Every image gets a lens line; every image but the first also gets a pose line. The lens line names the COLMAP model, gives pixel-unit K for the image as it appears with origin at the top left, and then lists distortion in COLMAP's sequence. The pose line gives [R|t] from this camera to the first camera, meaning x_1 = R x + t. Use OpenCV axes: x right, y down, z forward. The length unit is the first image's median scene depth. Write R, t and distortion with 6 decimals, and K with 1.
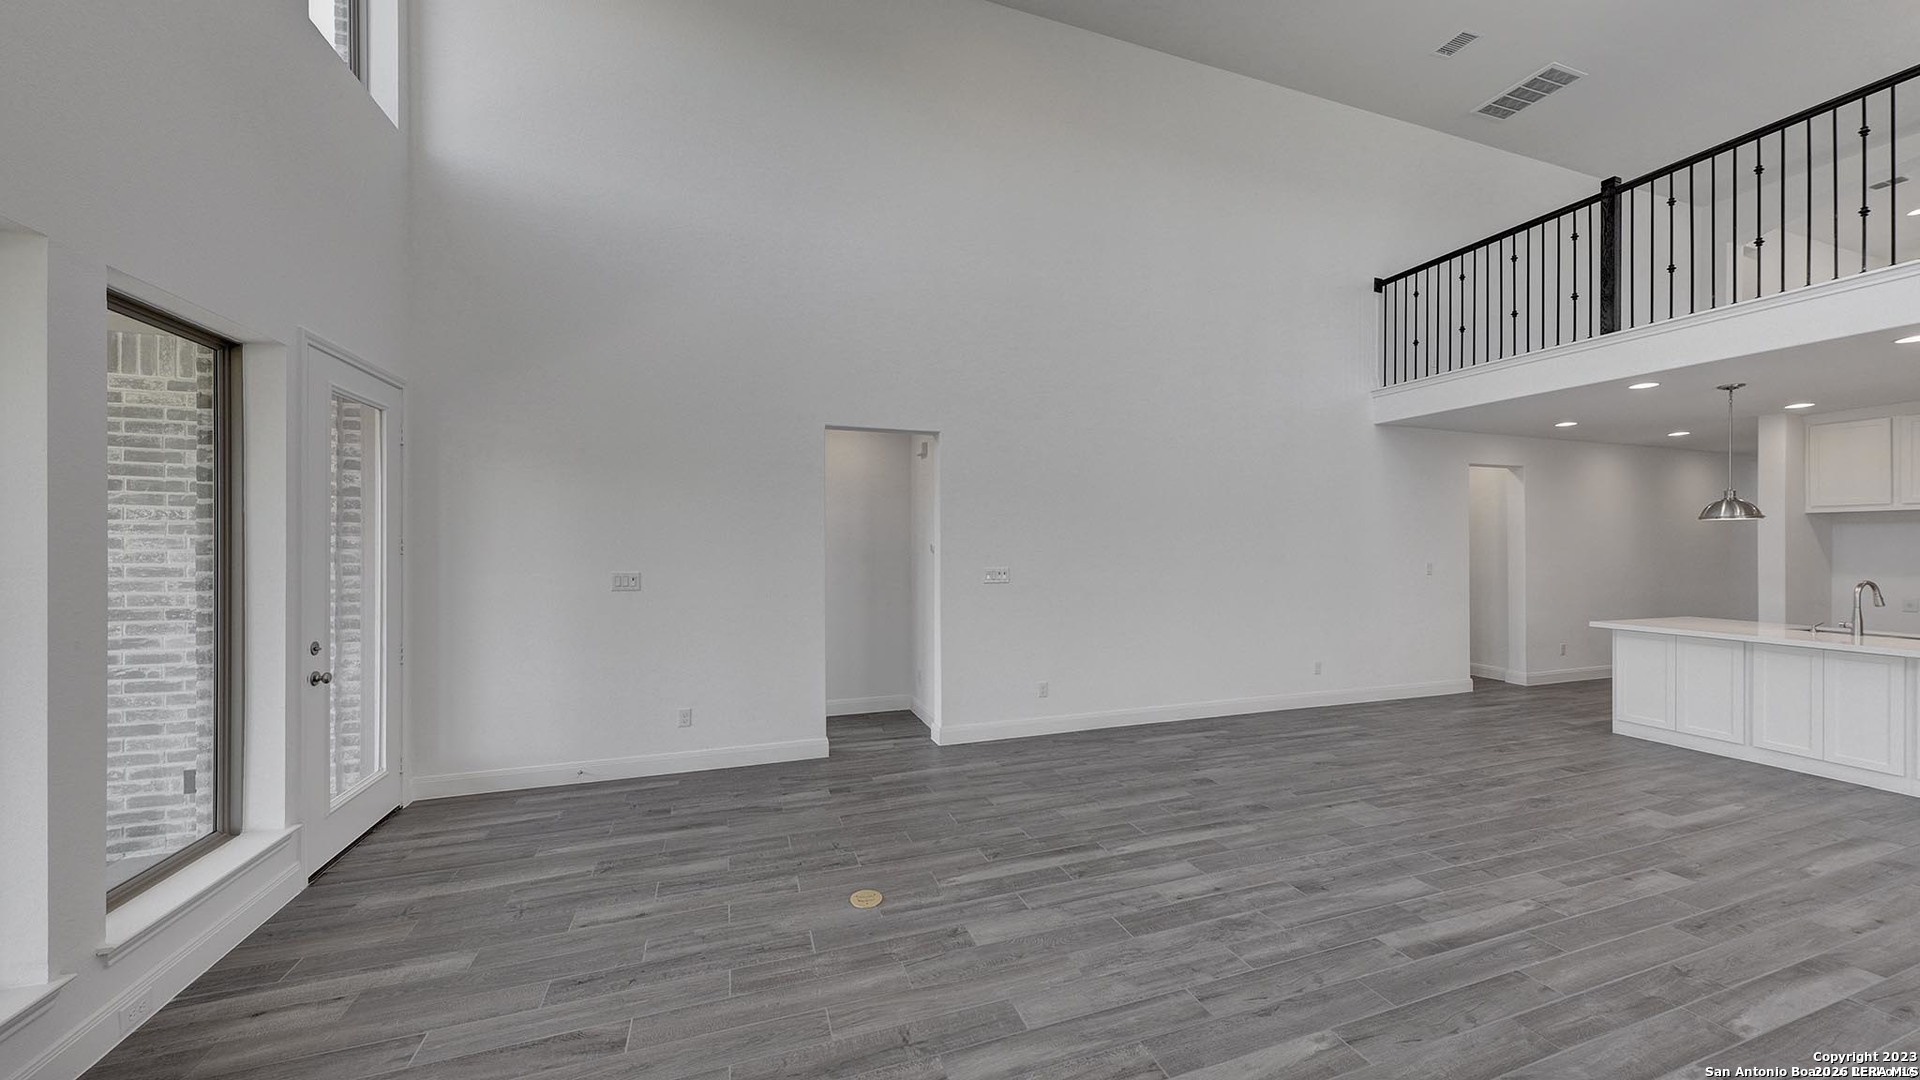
lens RADIAL K [[668.7, 0, 959.5], [0, 668.7, 544.3], [0, 0, 1]] dist [0.000044, -0.000188]
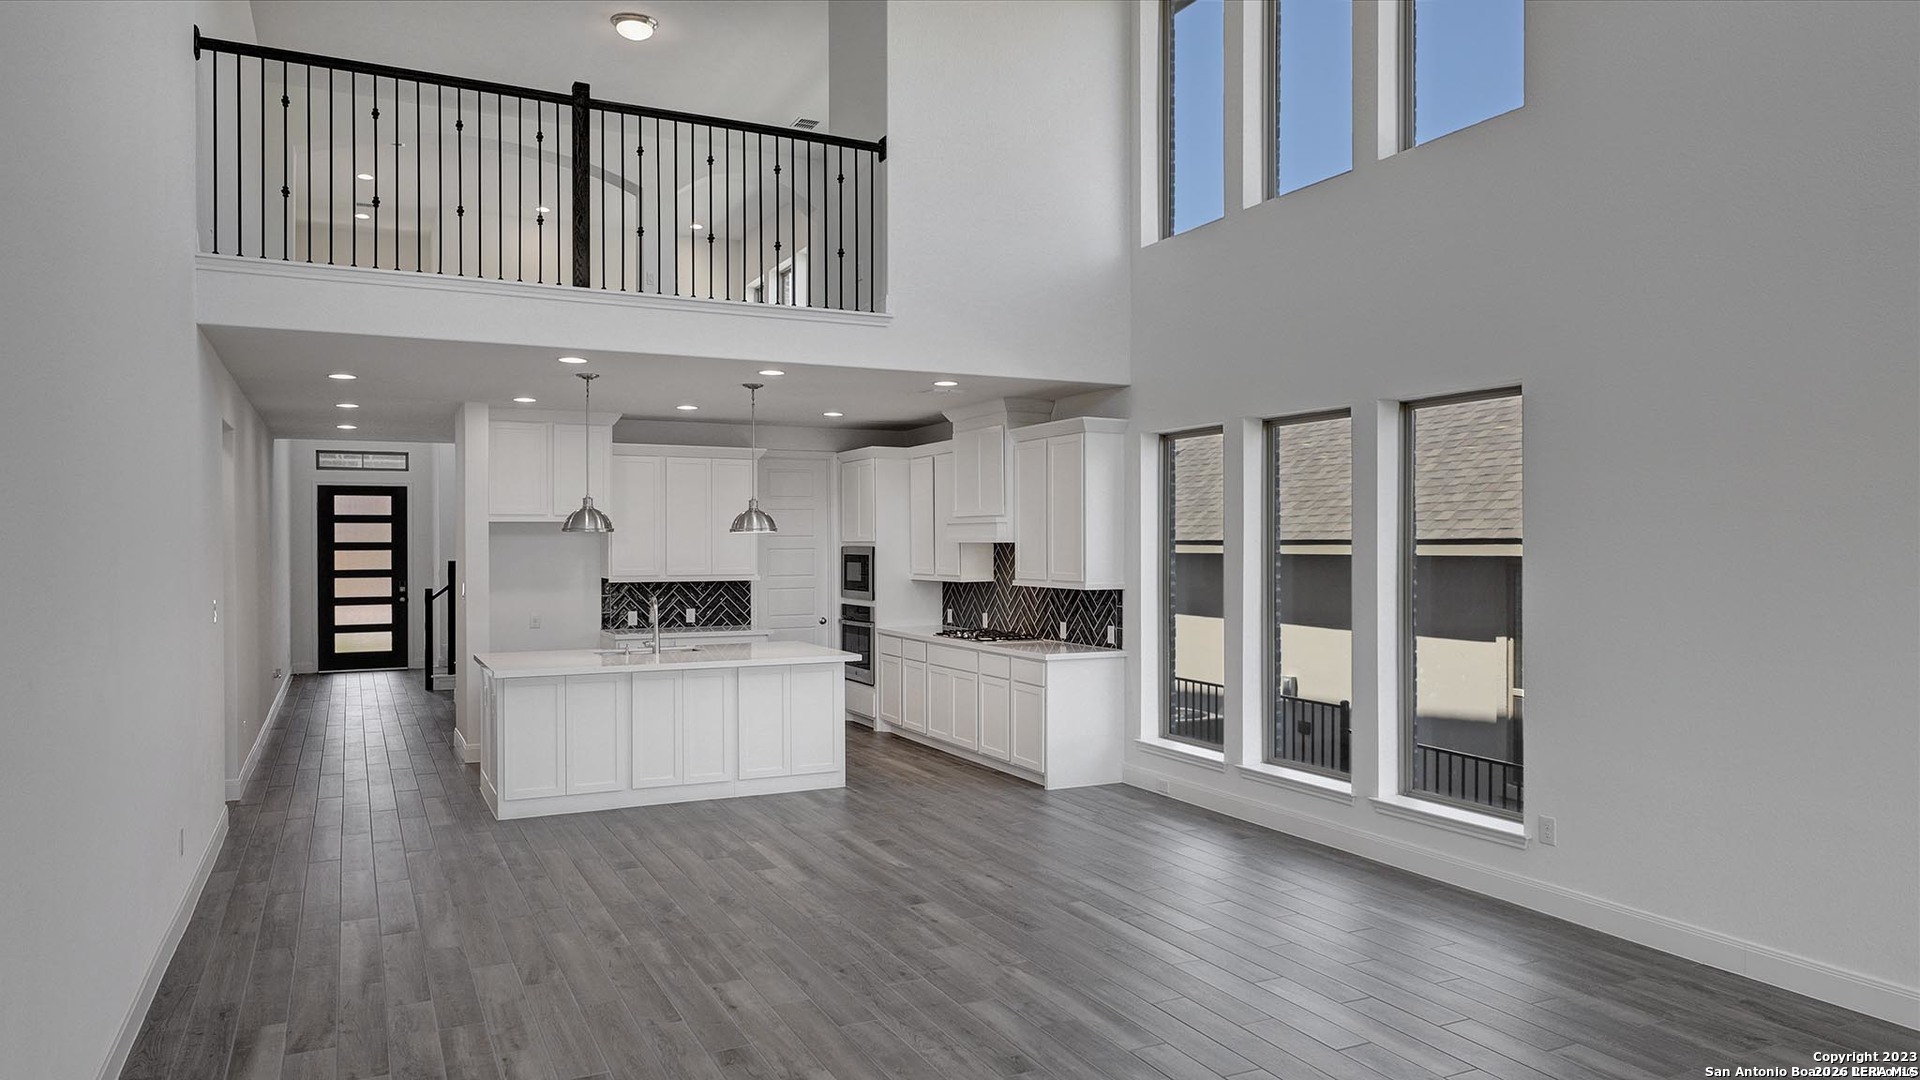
lens RADIAL K [[1226.9, 0, 958.0], [0, 1226.9, 543.6], [0, 0, 1]] dist [0.009572, 0.001588]
pose [[-0.123695, -0.004185, 0.992311, -0.526096], [0.000965, 0.999990, 0.004338, -0.032606], [-0.992320, 0.001494, -0.123690, 0.839394]]
